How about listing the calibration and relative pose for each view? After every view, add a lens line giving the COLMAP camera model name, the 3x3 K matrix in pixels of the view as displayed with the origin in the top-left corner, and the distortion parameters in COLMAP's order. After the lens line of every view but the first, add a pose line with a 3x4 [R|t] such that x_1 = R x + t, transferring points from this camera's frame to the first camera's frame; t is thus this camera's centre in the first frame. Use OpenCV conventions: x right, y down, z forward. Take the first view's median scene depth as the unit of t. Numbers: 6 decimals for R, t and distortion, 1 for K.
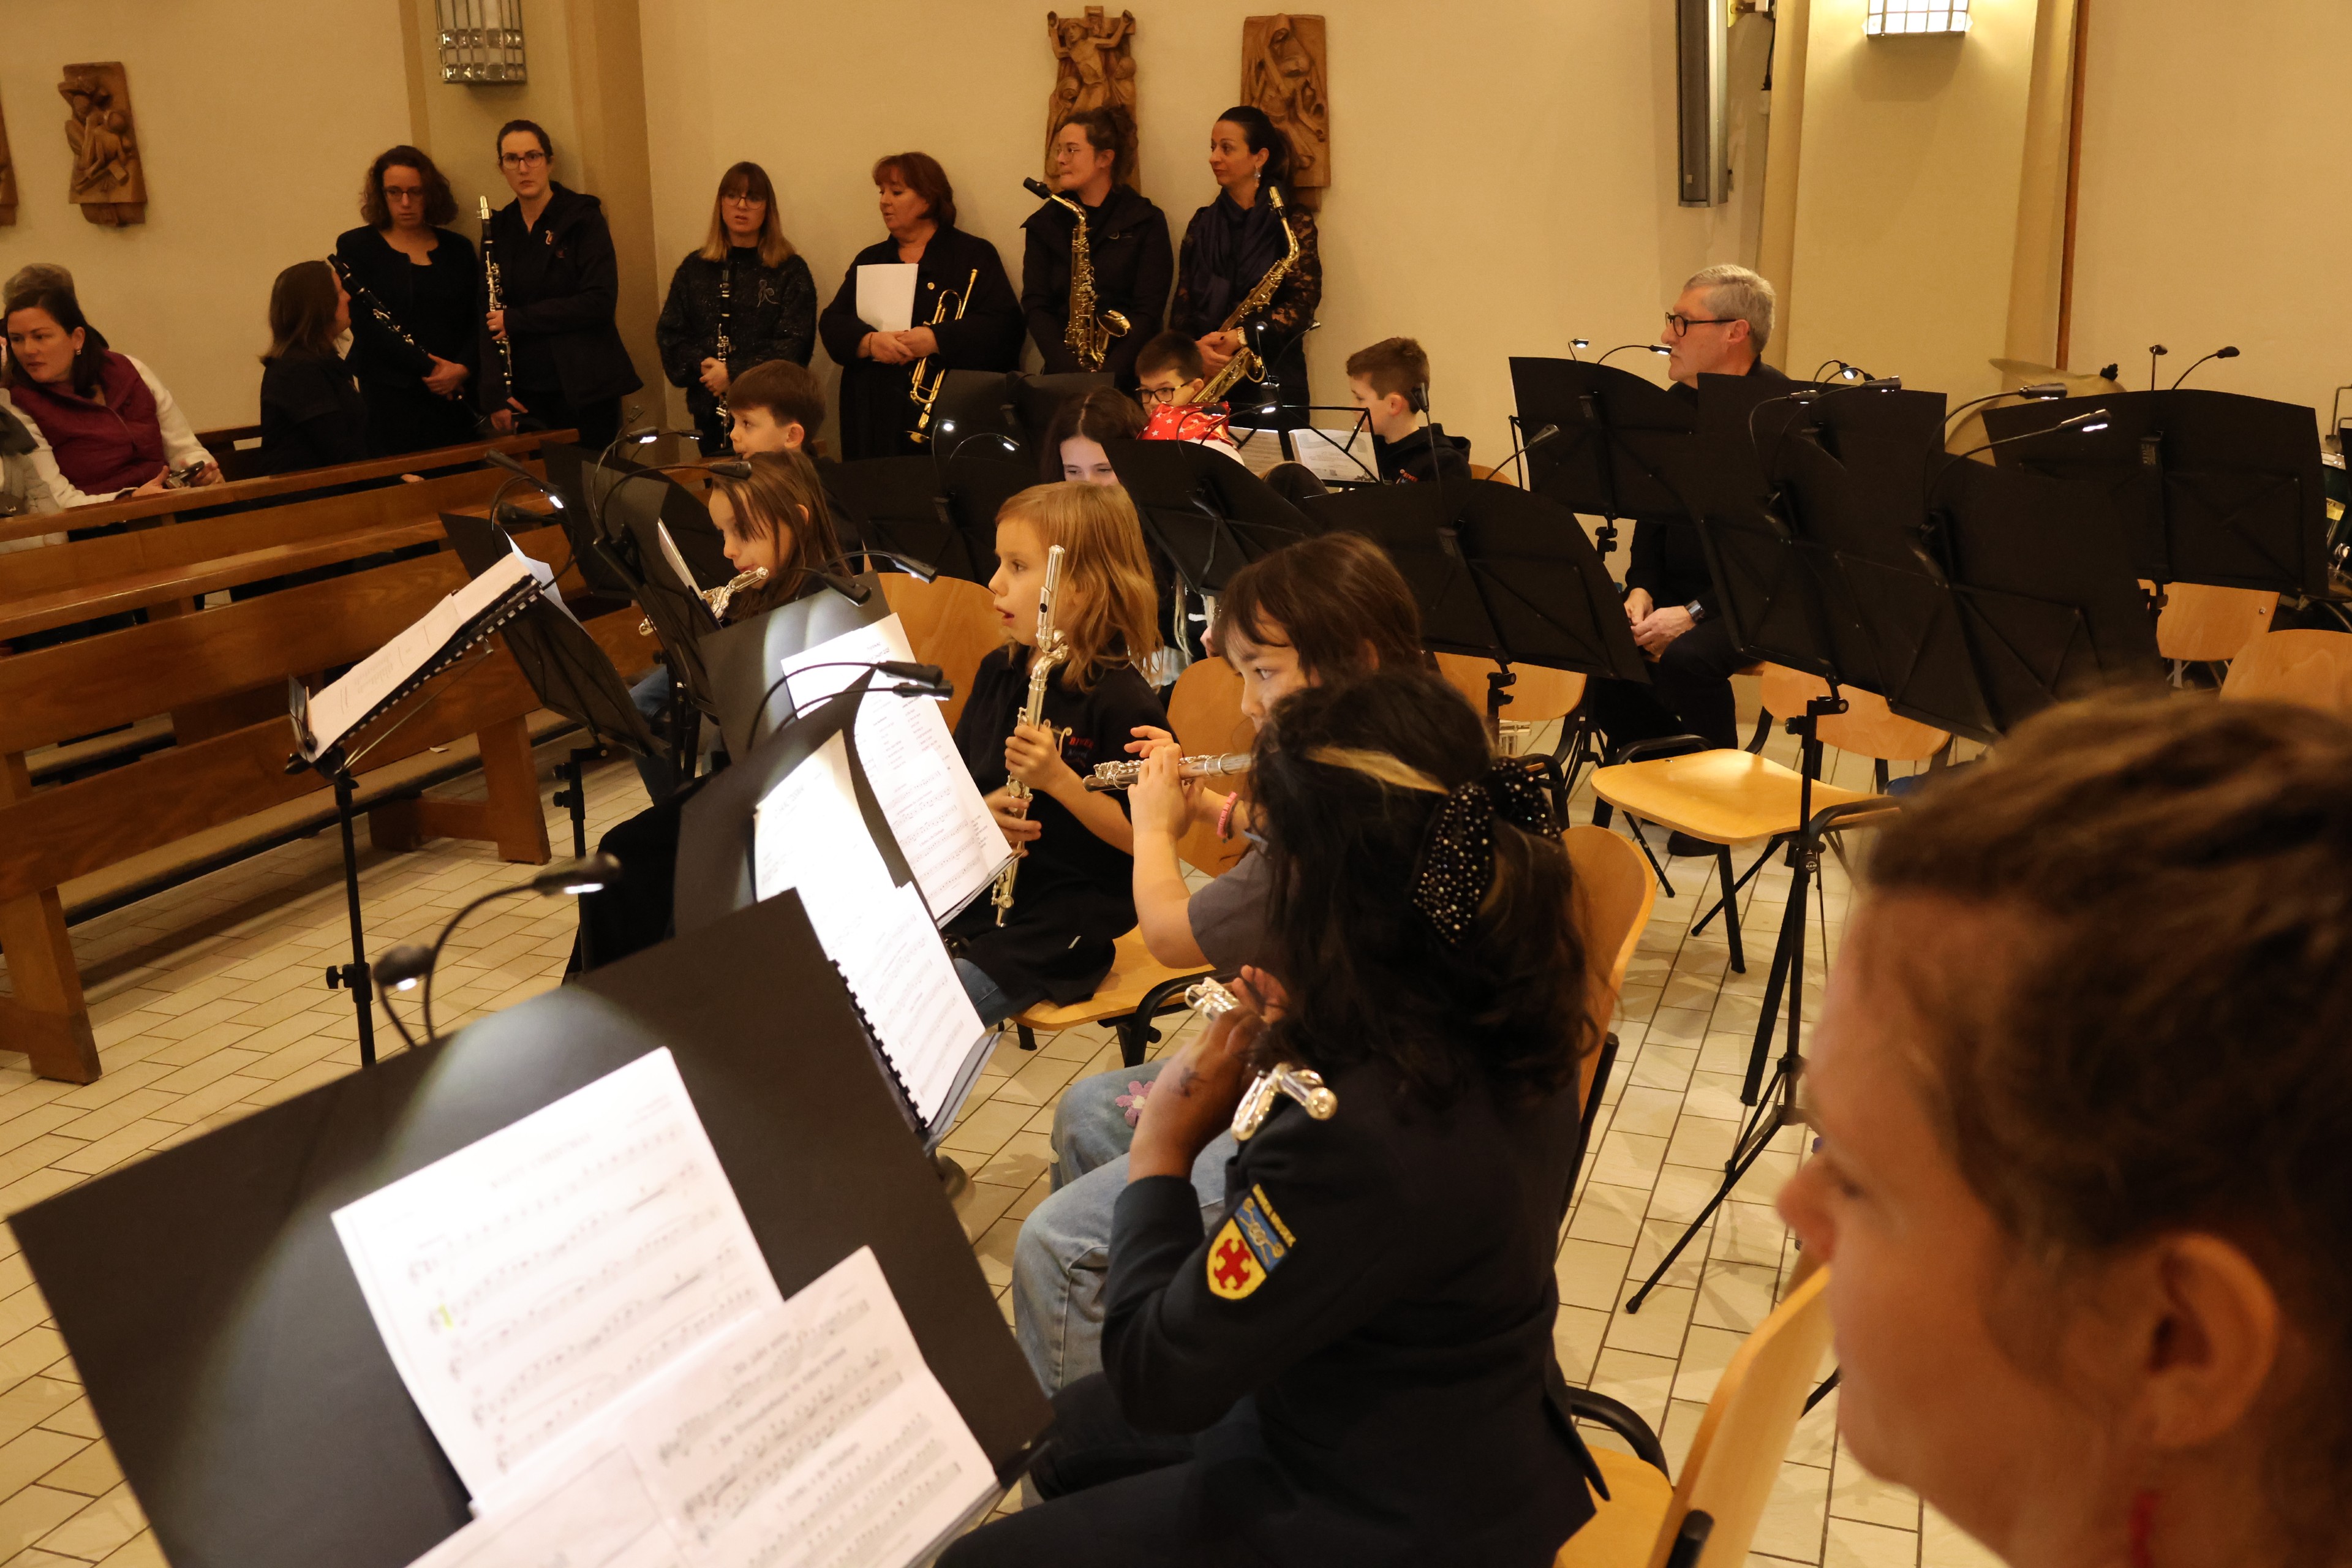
lens RADIAL K [[2174.9, 0, 1203.0], [0, 2174.9, 781.2], [0, 0, 1]] dist [0.003136, -0.002635]
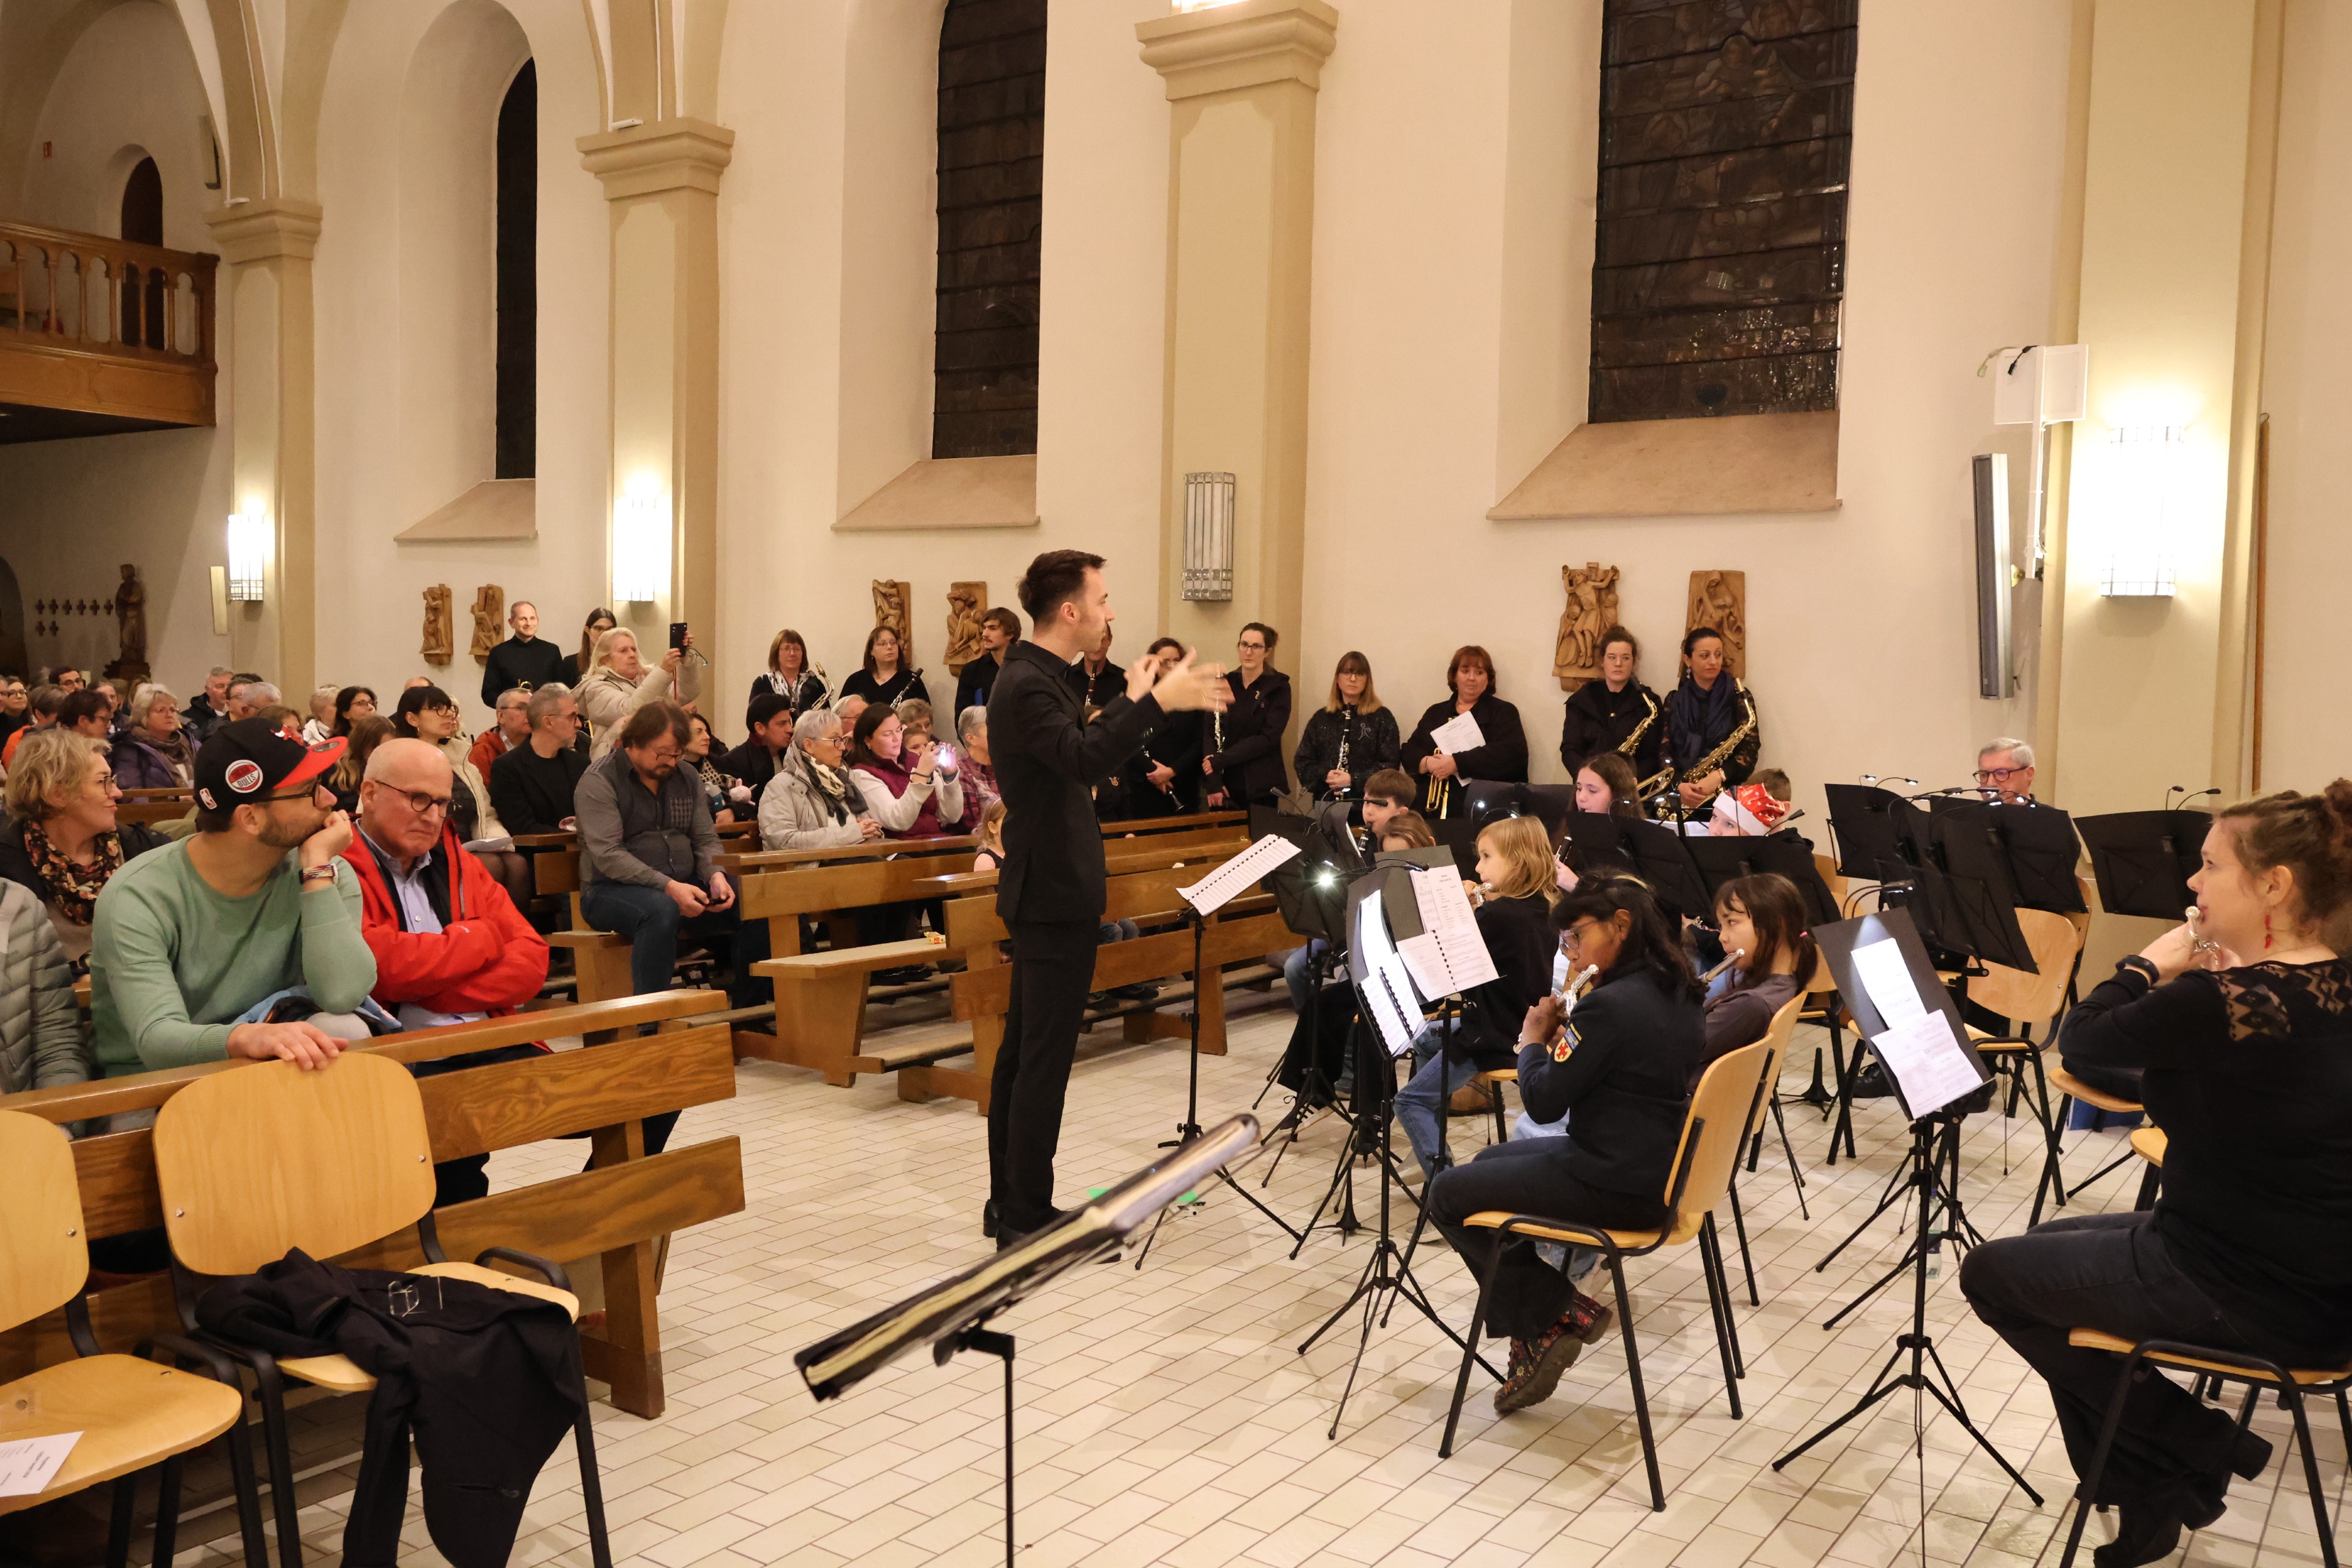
lens RADIAL K [[1958.9, 0, 1176.0], [0, 1958.9, 784.0], [0, 0, 1]] dist [0.009345, 0.006524]
pose [[0.962552, 0.044535, -0.267413, 0.045126], [-0.097698, 0.977118, -0.188934, 0.093987], [0.252879, 0.207984, 0.944878, -0.370524]]
